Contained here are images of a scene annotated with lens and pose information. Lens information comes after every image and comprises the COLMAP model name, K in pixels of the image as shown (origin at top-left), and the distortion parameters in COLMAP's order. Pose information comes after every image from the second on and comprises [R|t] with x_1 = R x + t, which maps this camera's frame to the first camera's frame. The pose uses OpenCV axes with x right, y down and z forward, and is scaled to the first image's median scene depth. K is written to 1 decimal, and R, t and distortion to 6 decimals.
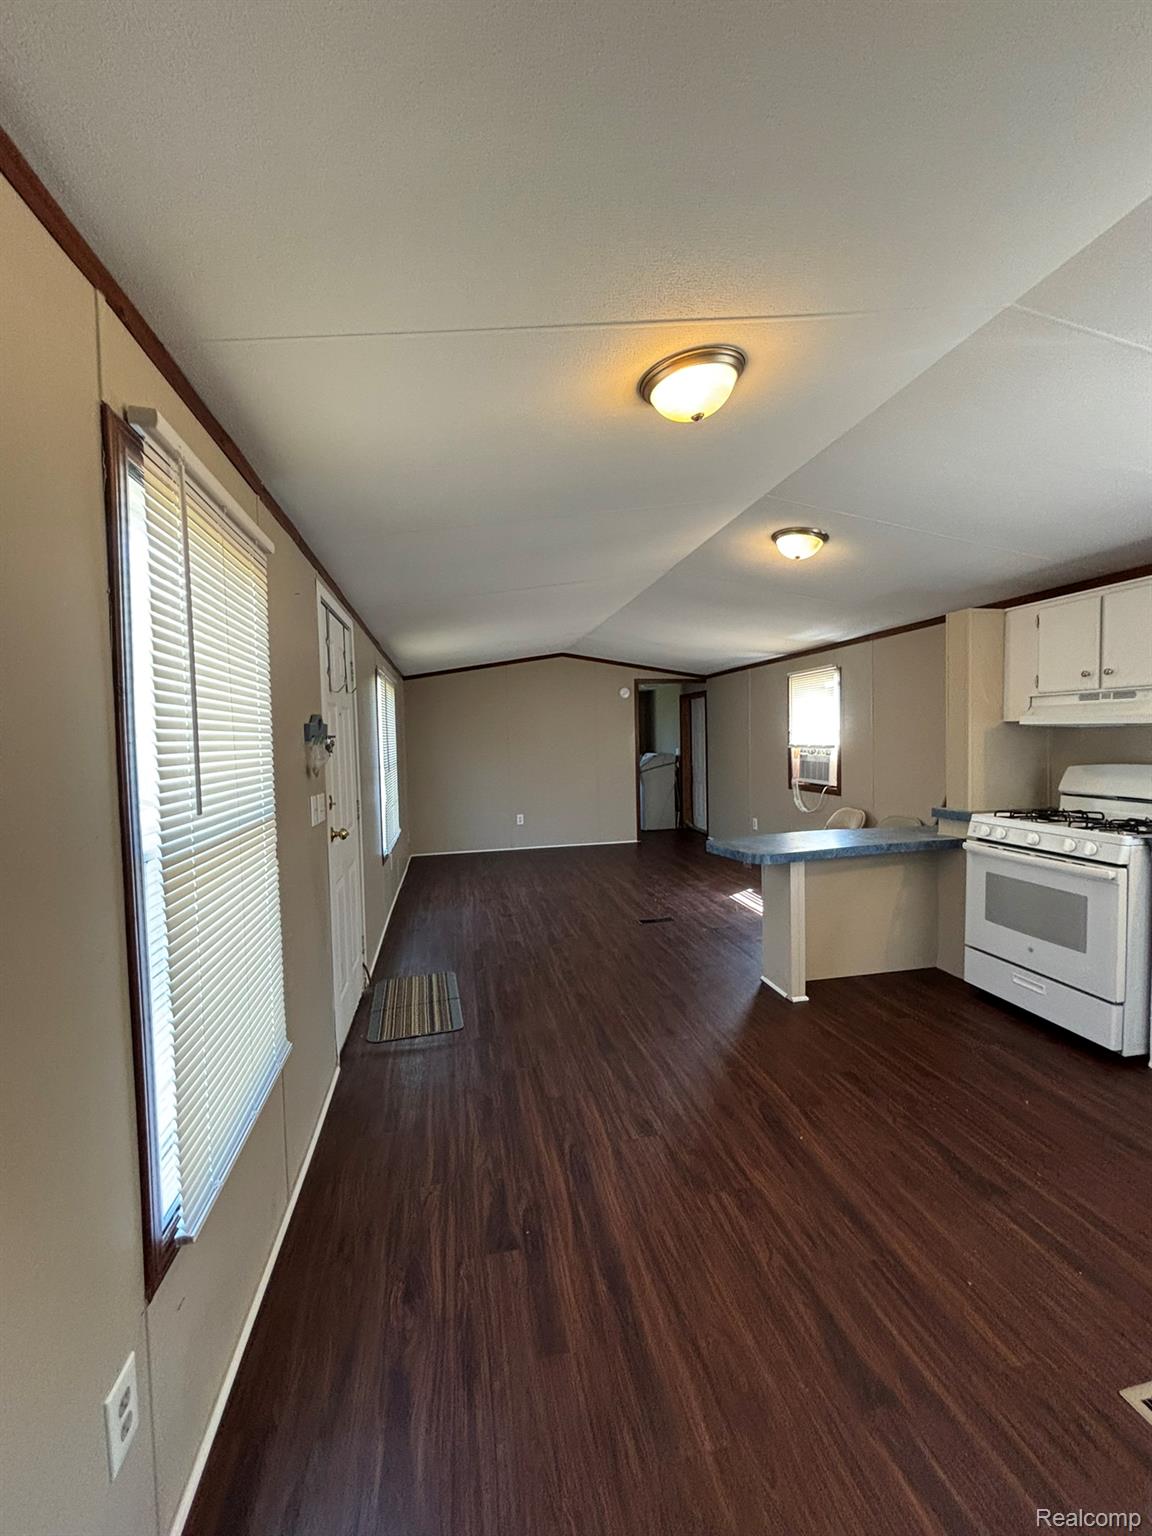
lens RADIAL K [[615.9, 0, 576.4], [0, 615.9, 761.8], [0, 0, 1]] dist [0.002650, 0.000182]
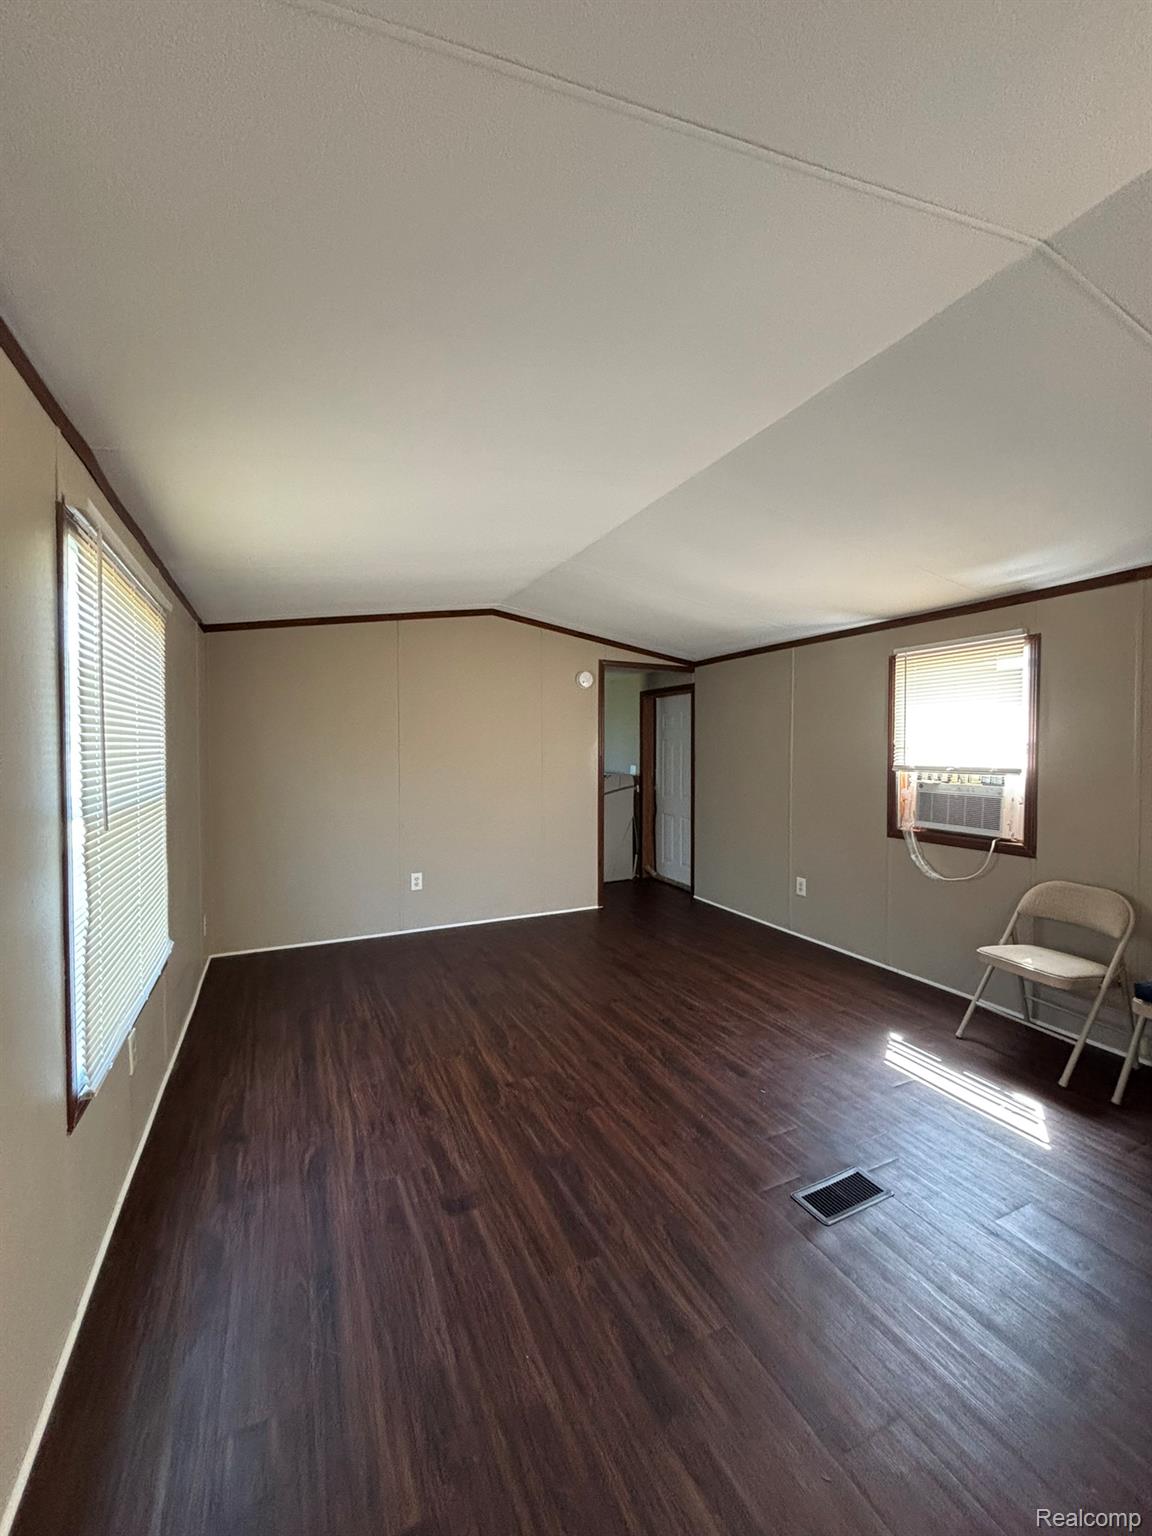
lens RADIAL K [[615.9, 0, 576.4], [0, 615.9, 761.8], [0, 0, 1]] dist [0.002650, 0.000182]
pose [[0.971090, 0.018507, 0.237994, -0.109625], [-0.013573, 0.999658, -0.022355, -0.013965], [-0.238327, 0.018478, 0.971009, 0.488723]]
